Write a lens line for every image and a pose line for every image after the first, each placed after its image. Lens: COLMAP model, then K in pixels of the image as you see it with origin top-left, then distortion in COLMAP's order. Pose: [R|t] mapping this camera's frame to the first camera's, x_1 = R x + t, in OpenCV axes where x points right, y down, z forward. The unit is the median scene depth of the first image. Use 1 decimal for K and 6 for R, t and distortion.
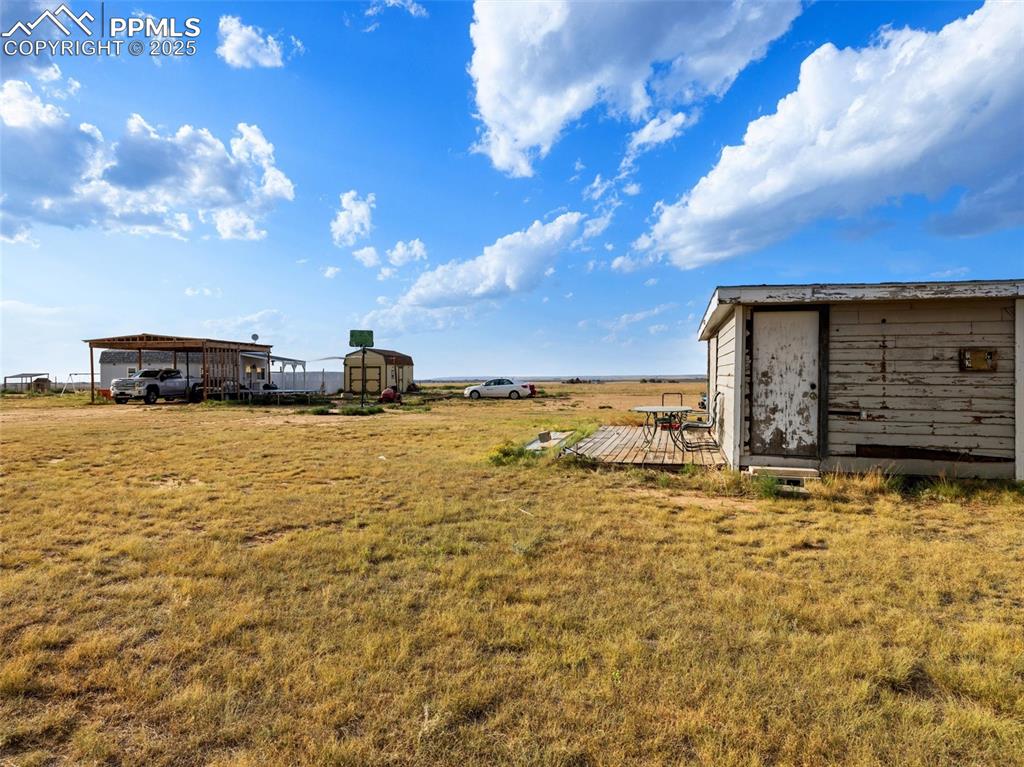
lens RADIAL K [[626.6, 0, 512.3], [0, 626.6, 399.5], [0, 0, 1]] dist [0.002761, 0.000880]
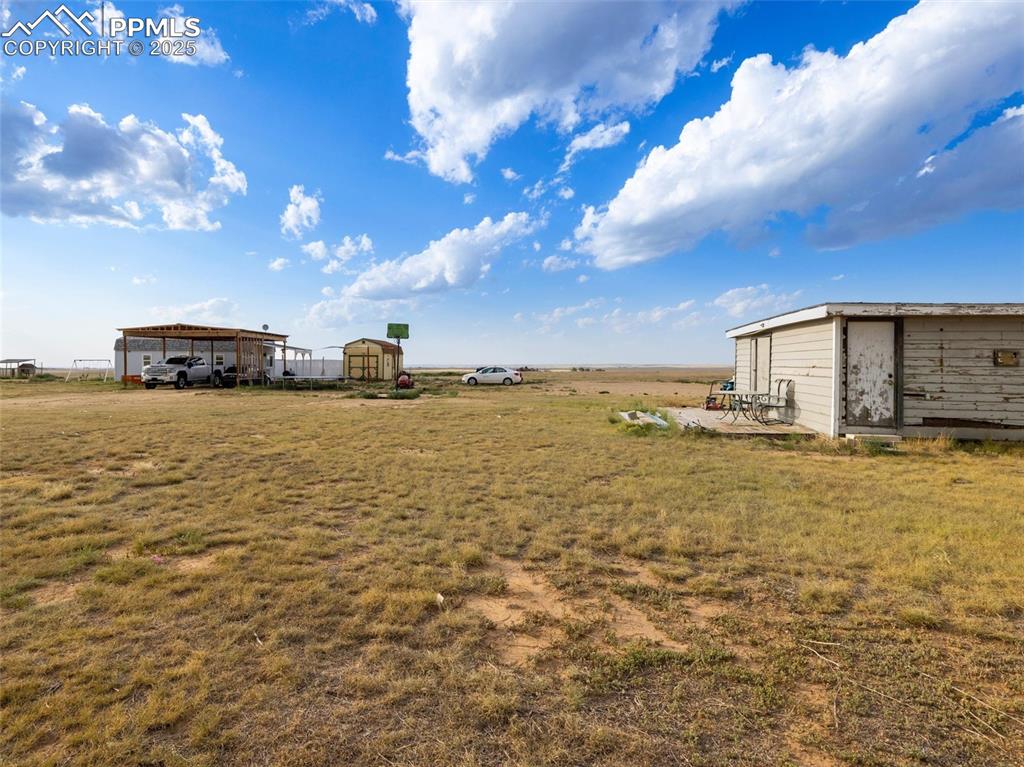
lens RADIAL K [[580.1, 0, 512.0], [0, 580.1, 383.5], [0, 0, 1]] dist [0.003577, 0.000024]
pose [[0.994179, 0.002521, 0.107708, -0.120806], [-0.002076, 0.999989, -0.004242, 0.000760], [-0.107718, 0.003994, 0.994173, -0.046174]]
